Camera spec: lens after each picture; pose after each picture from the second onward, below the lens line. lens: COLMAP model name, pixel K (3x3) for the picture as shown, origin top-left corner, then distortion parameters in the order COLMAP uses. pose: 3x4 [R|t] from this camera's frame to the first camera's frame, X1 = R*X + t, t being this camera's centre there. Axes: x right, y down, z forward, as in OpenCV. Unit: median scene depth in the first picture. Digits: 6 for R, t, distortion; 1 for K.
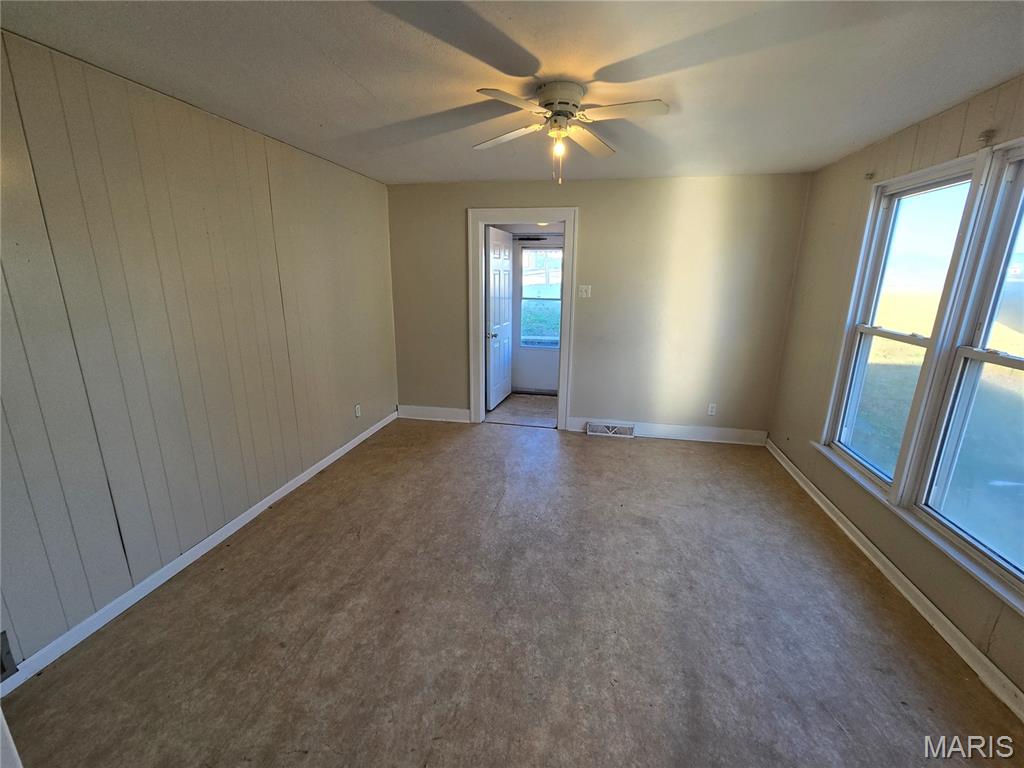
lens RADIAL K [[422.1, 0, 519.5], [0, 422.1, 387.0], [0, 0, 1]] dist [0.002492, -0.001383]
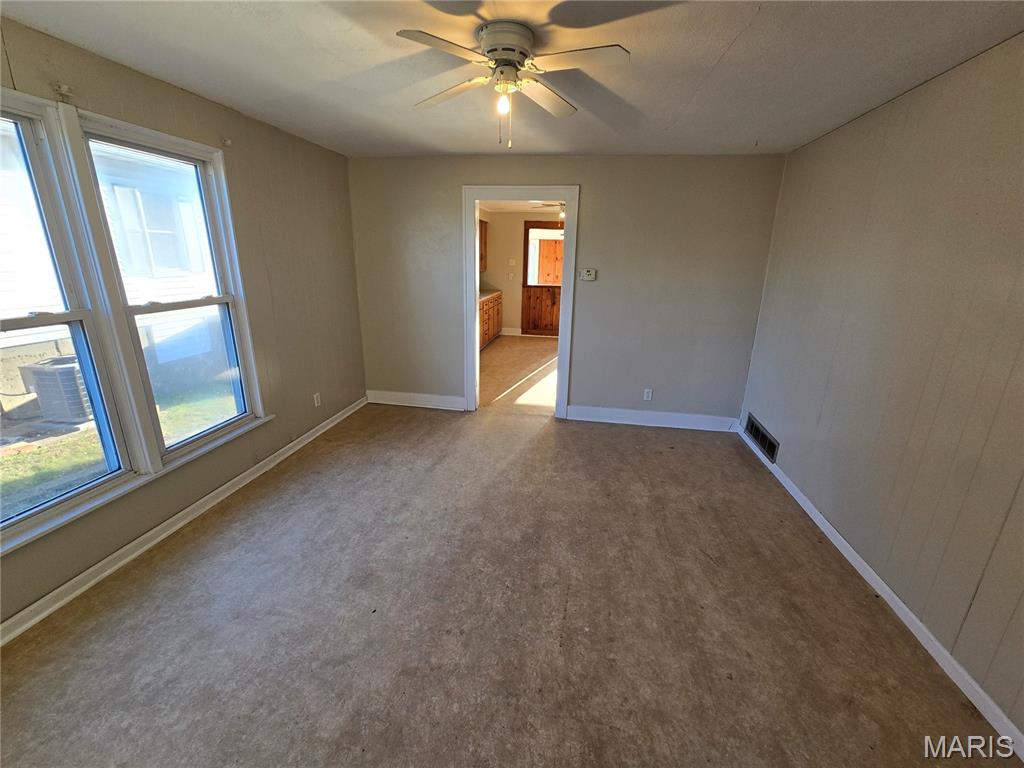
lens RADIAL K [[422.1, 0, 518.5], [0, 422.1, 384.6], [0, 0, 1]] dist [0.002492, -0.001383]
pose [[-0.998941, -0.026438, -0.037668, 0.064258], [-0.042465, 0.844993, 0.533089, -0.424149], [0.017735, 0.534124, -0.845220, 1.581247]]
